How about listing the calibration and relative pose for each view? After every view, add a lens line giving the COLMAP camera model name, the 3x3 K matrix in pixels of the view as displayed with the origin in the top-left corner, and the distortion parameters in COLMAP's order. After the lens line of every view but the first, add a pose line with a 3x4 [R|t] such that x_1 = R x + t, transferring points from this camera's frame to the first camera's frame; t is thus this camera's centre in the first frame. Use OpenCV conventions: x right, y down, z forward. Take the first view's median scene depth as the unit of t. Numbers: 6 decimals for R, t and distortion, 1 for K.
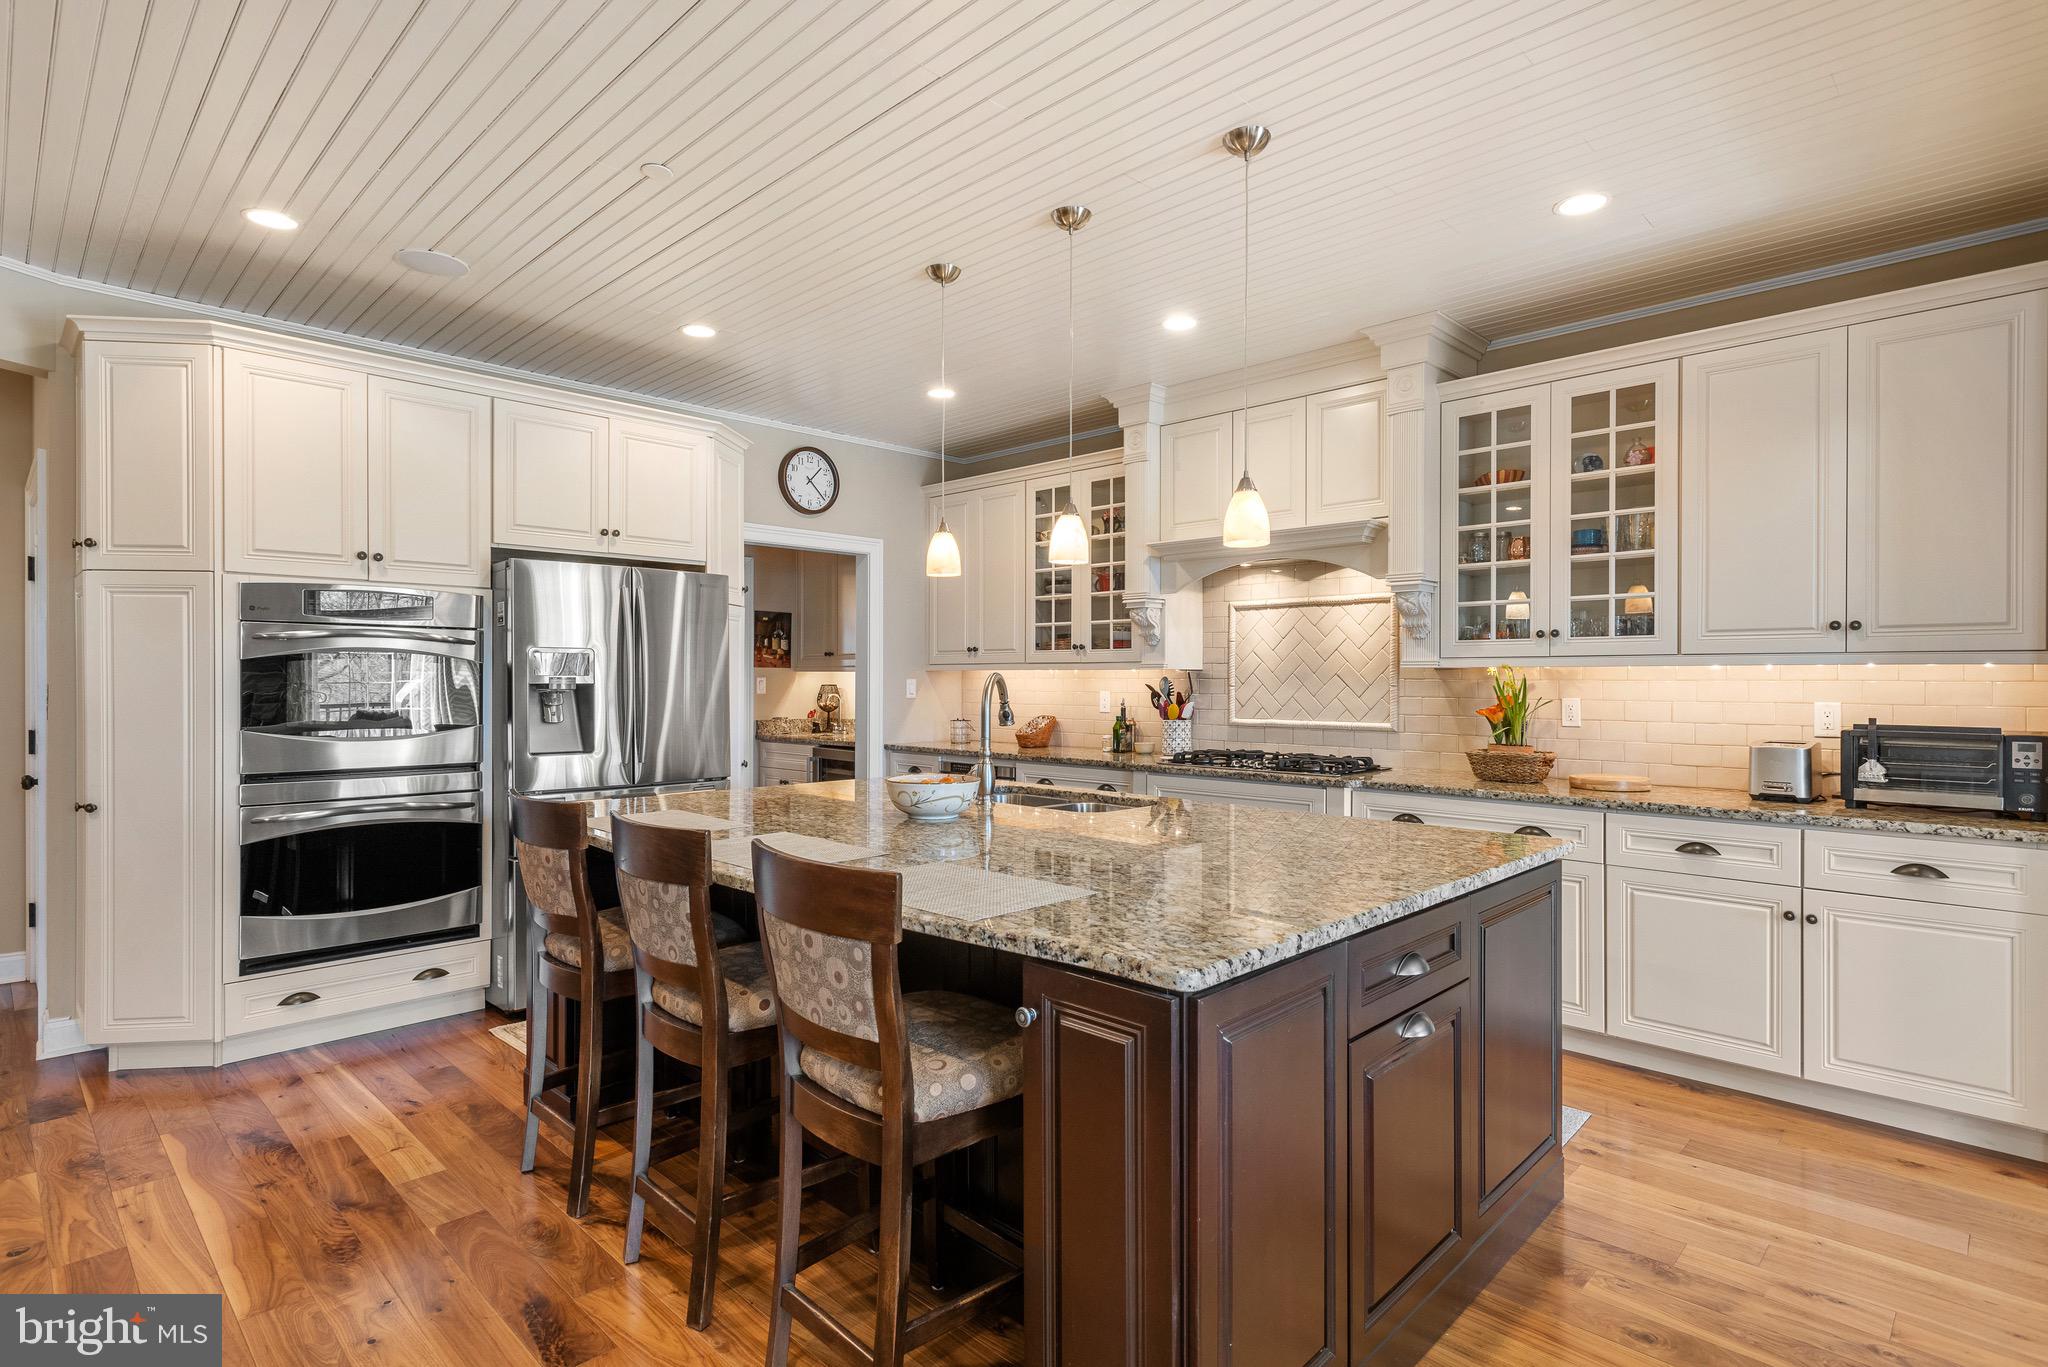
lens RADIAL K [[1012.5, 0, 1024.1], [0, 1012.5, 679.6], [0, 0, 1]] dist [0.007758, -0.004054]
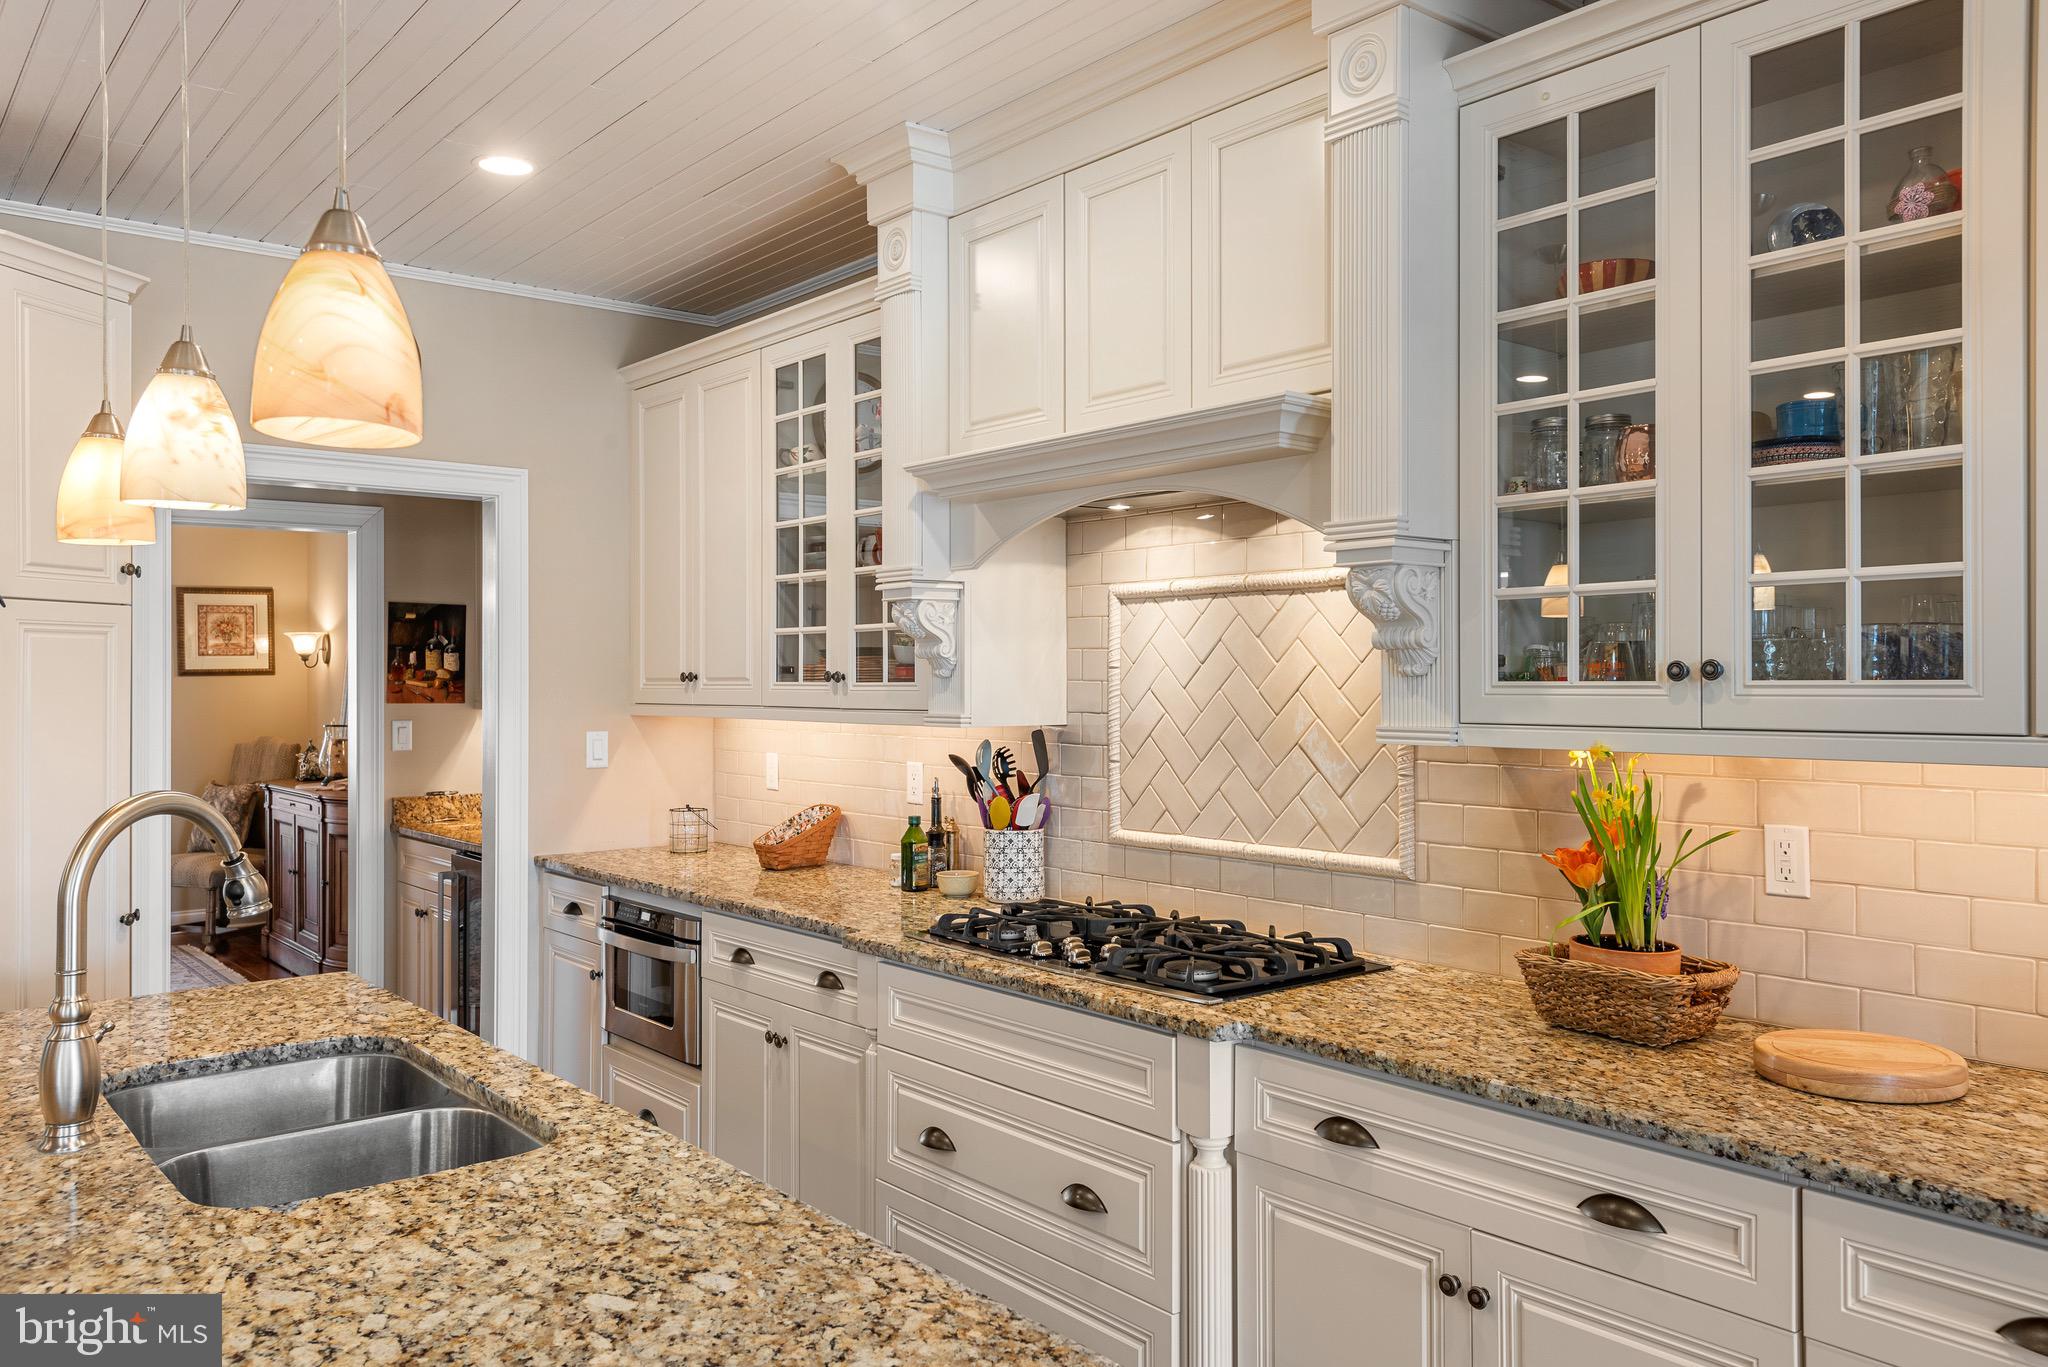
lens RADIAL K [[1492.1, 0, 1023.8], [0, 1492.1, 683.5], [0, 0, 1]] dist [0.008460, -0.009420]
pose [[0.994892, -0.002962, -0.100904, 0.242933], [0.002881, 0.999995, -0.000949, -0.030973], [0.100906, 0.000654, 0.994896, 0.309204]]
